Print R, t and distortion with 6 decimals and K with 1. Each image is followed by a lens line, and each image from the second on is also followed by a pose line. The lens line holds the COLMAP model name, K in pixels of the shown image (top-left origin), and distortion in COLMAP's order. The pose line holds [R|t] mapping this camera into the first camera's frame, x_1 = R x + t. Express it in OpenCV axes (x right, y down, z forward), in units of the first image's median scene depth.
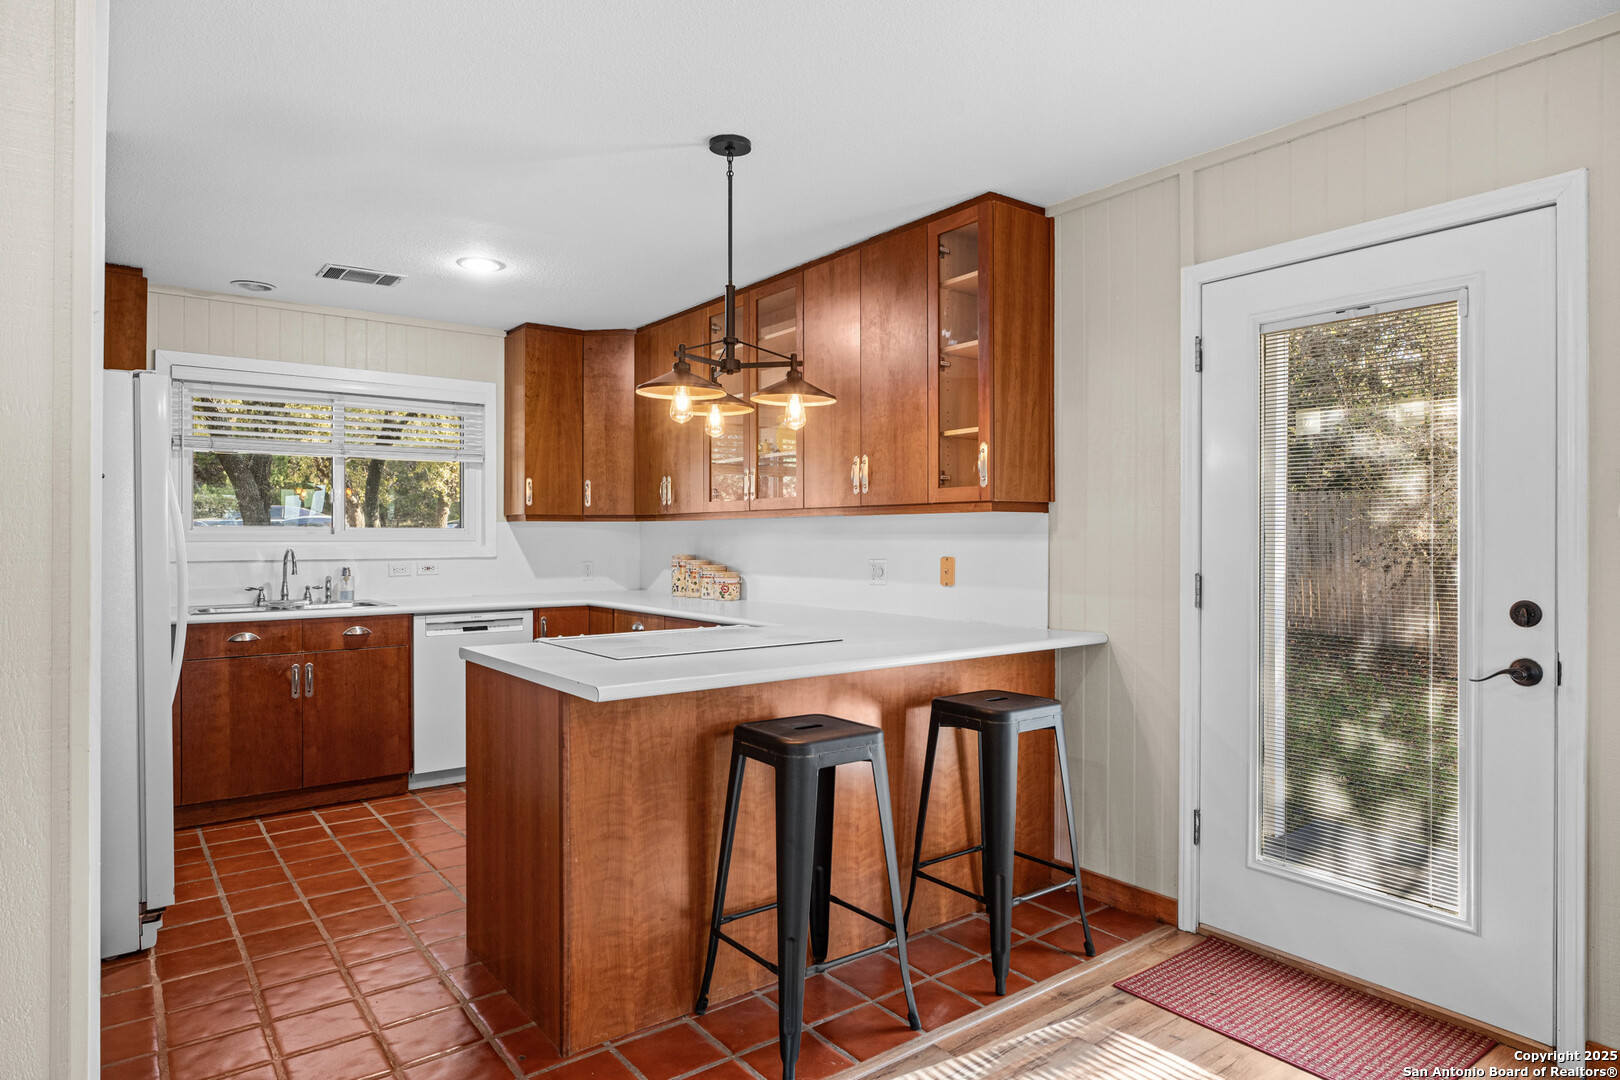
lens RADIAL K [[942.5, 0, 810.0], [0, 942.5, 540.0], [0, 0, 1]] dist [0.001149, 0.000024]
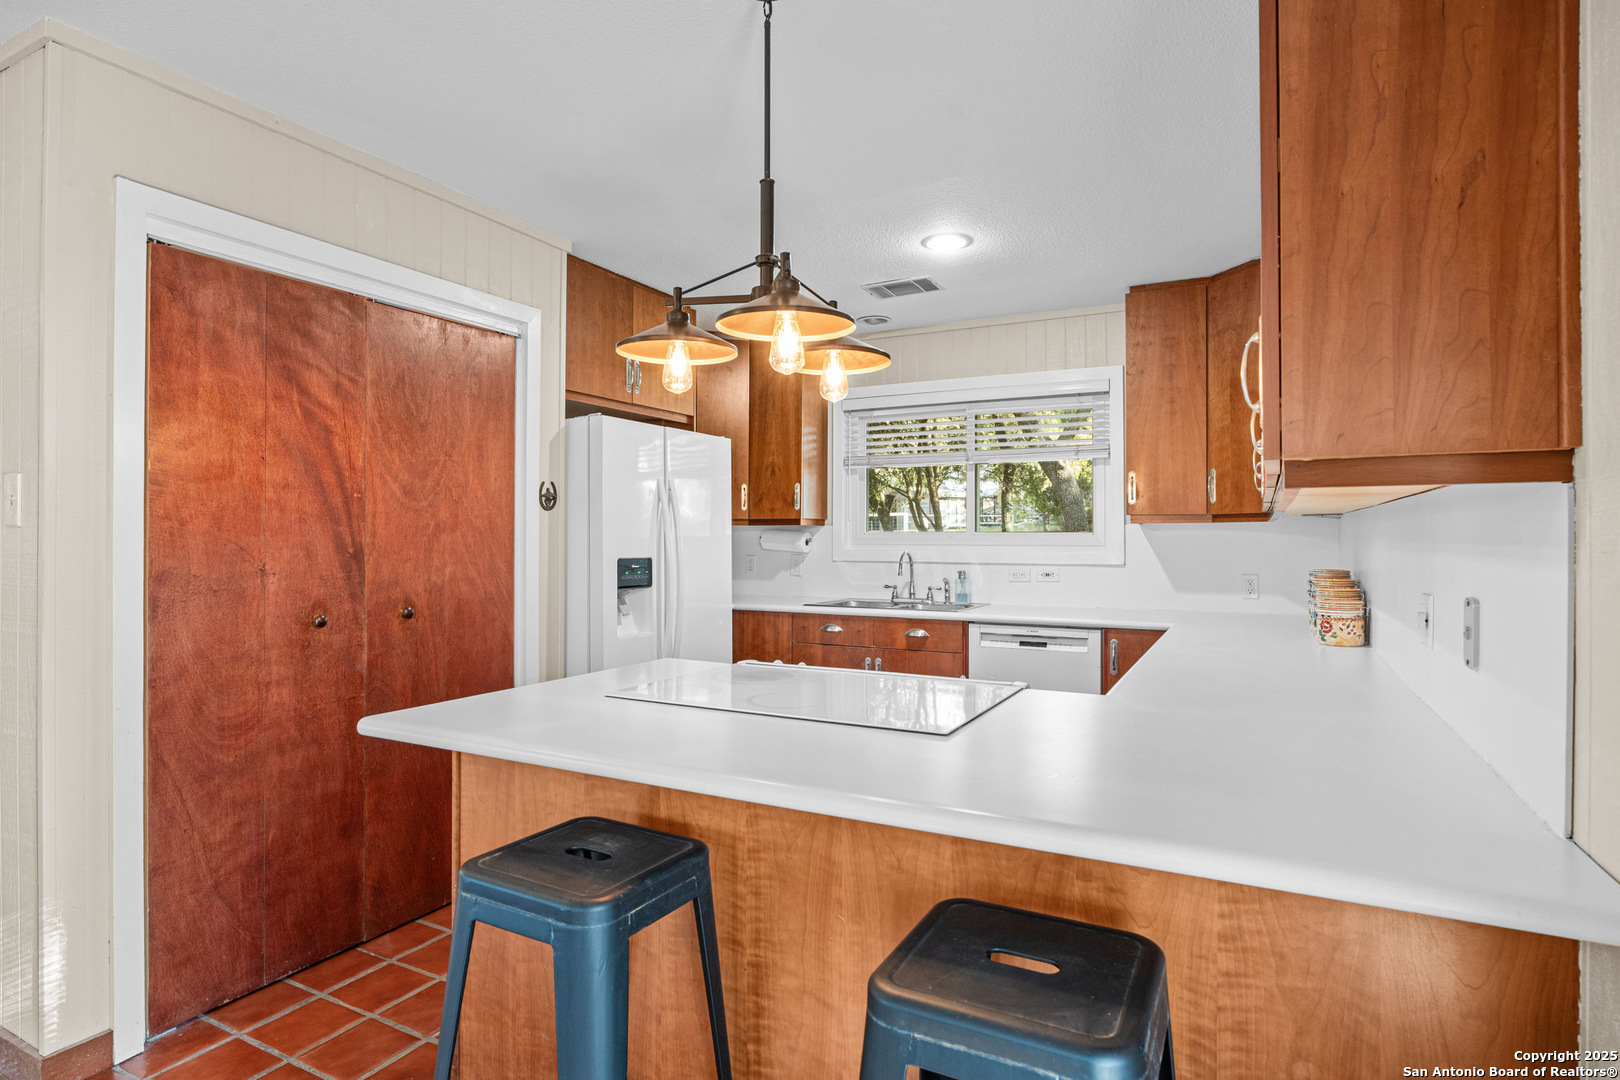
lens RADIAL K [[861.2, 0, 810.0], [0, 861.2, 540.0], [0, 0, 1]] dist [-0.003982, -0.000669]
pose [[0.427237, 0.004355, -0.904129, 0.304596], [-0.006411, 0.999978, 0.001787, -0.005527], [0.904117, 0.005033, 0.427256, 0.471615]]
